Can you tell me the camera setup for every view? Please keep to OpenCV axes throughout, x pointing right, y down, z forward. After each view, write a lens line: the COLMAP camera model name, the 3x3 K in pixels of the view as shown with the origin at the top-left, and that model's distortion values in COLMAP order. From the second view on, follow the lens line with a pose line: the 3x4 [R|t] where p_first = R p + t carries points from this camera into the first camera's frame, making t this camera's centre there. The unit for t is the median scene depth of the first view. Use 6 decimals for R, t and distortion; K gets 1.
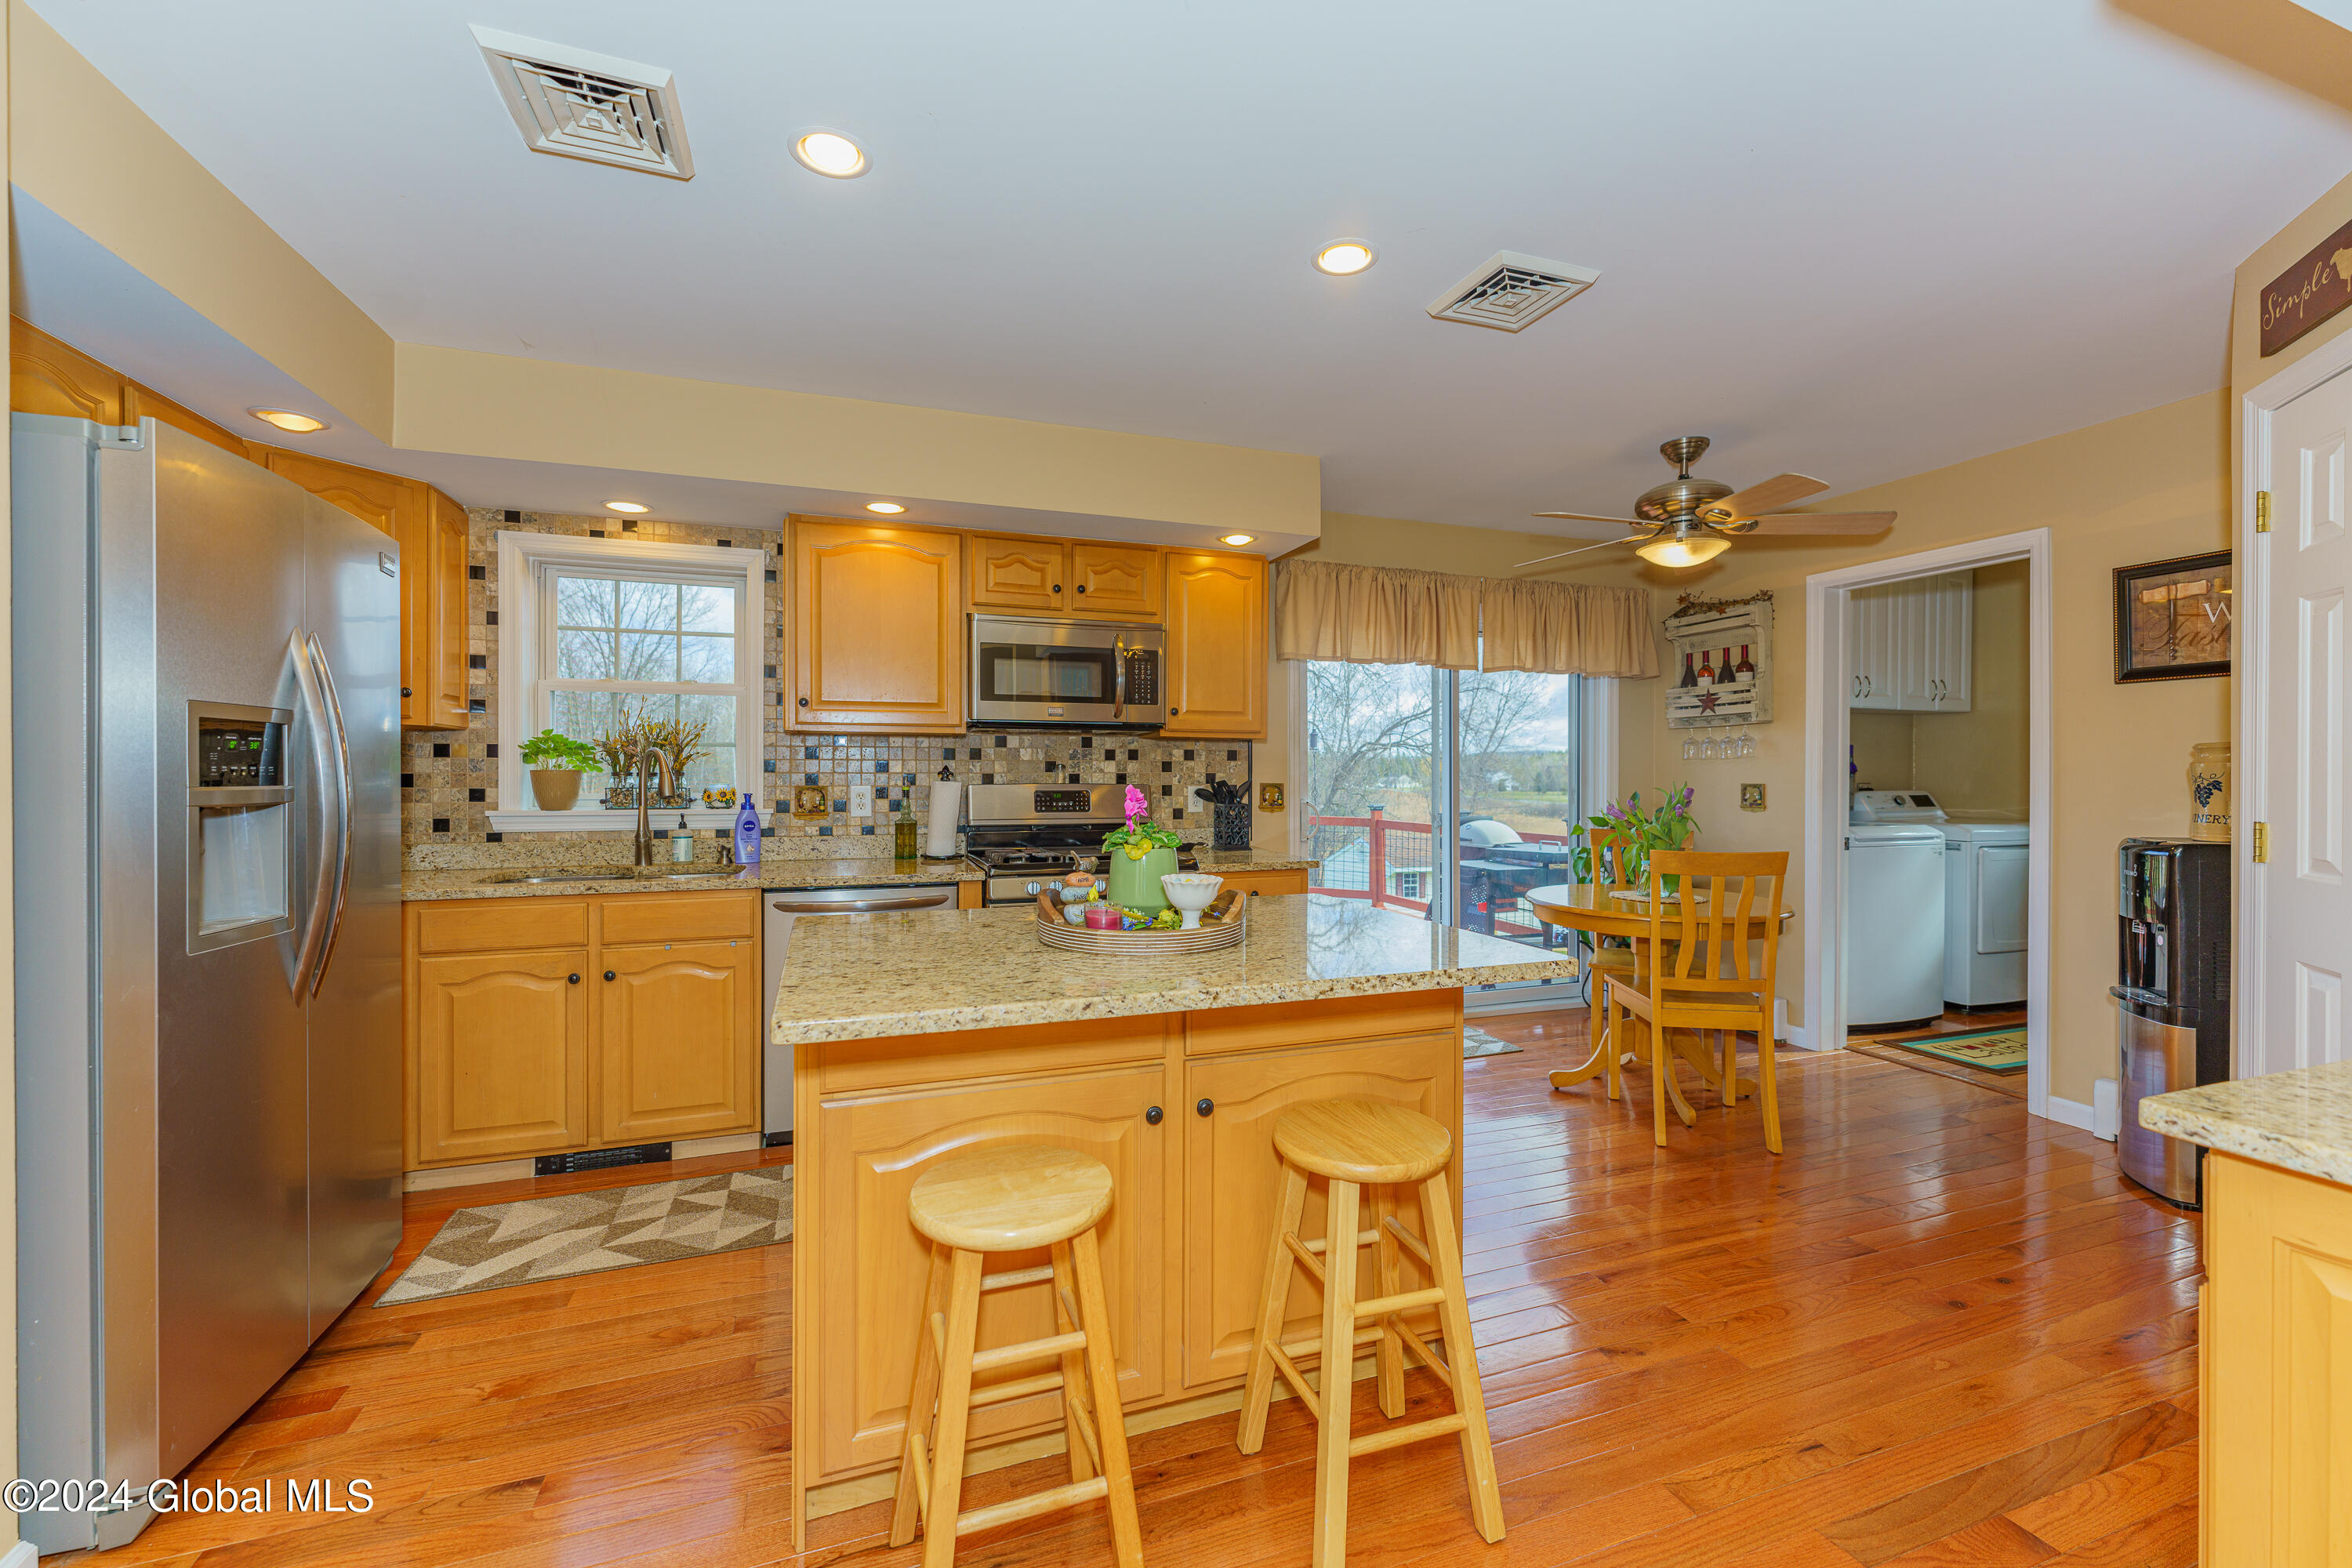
lens RADIAL K [[940.0, 0, 1181.1], [0, 940.0, 783.7], [0, 0, 1]] dist [0.015504, 0.001530]
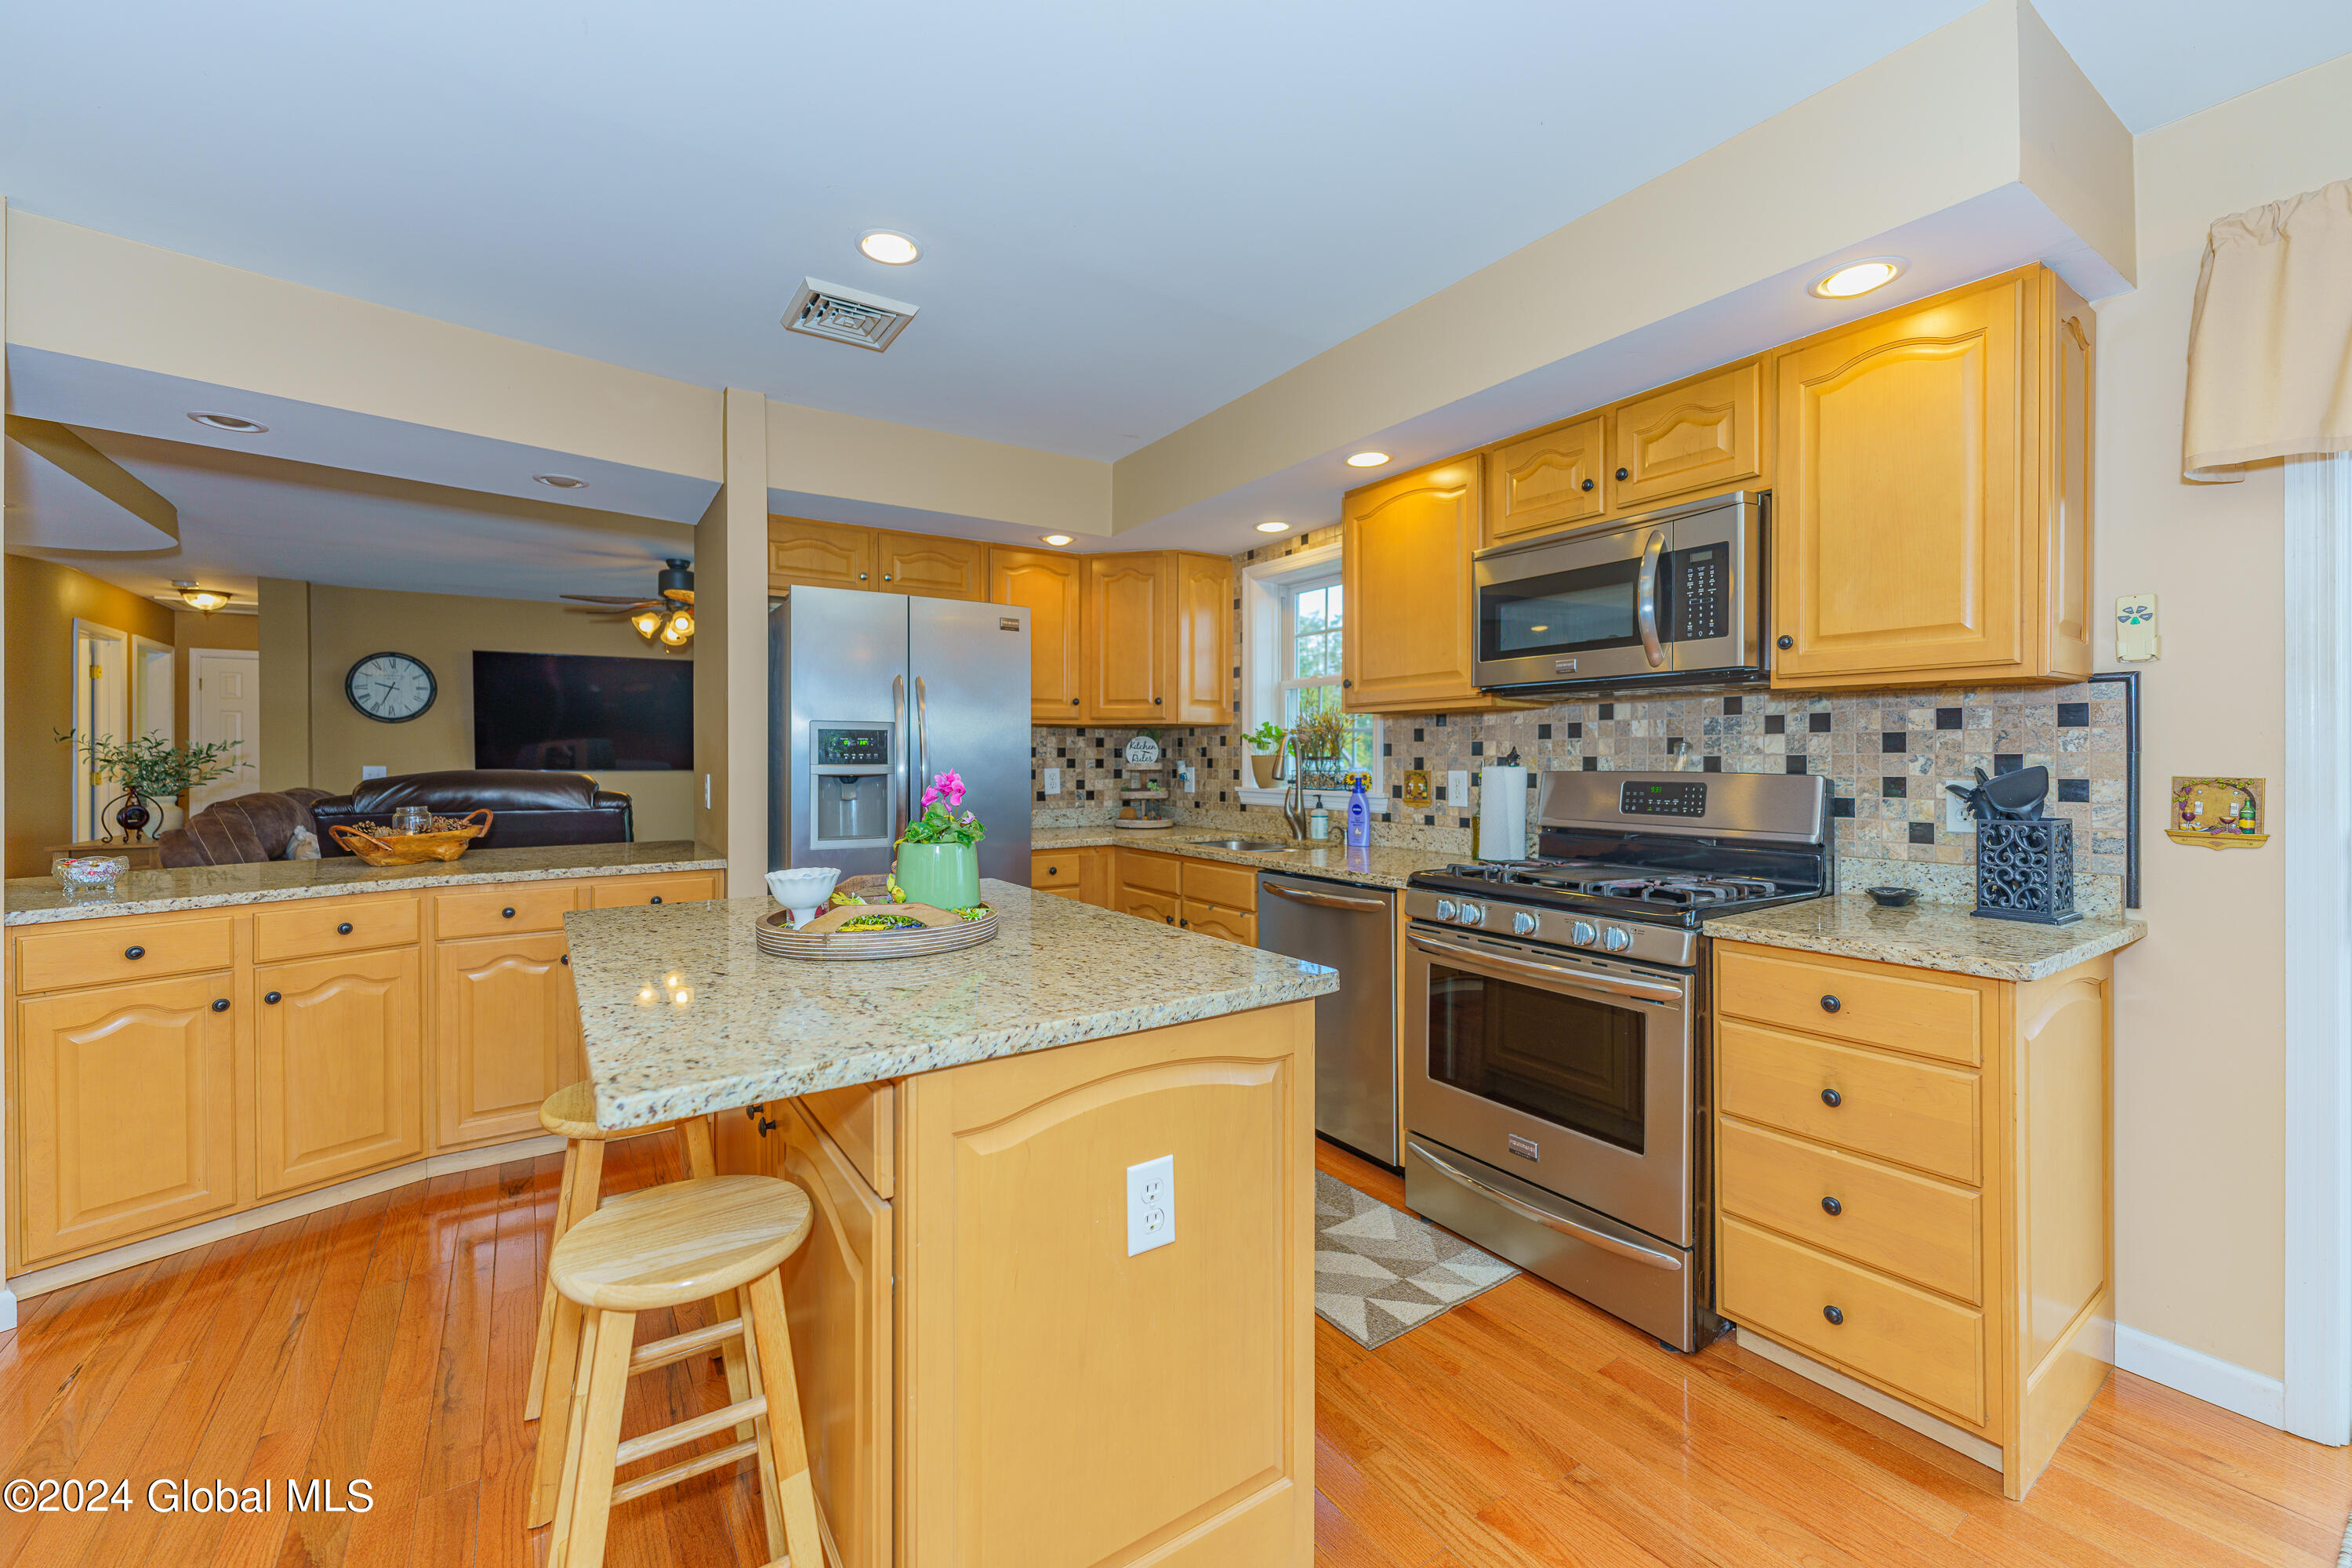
lens RADIAL K [[940.0, 0, 1176.3], [0, 940.0, 763.8], [0, 0, 1]] dist [0.015504, 0.001530]
pose [[0.266070, 0.005138, -0.963940, 0.427577], [-0.005601, 0.999977, 0.003784, -0.006308], [0.963937, 0.004392, 0.266093, 0.509328]]
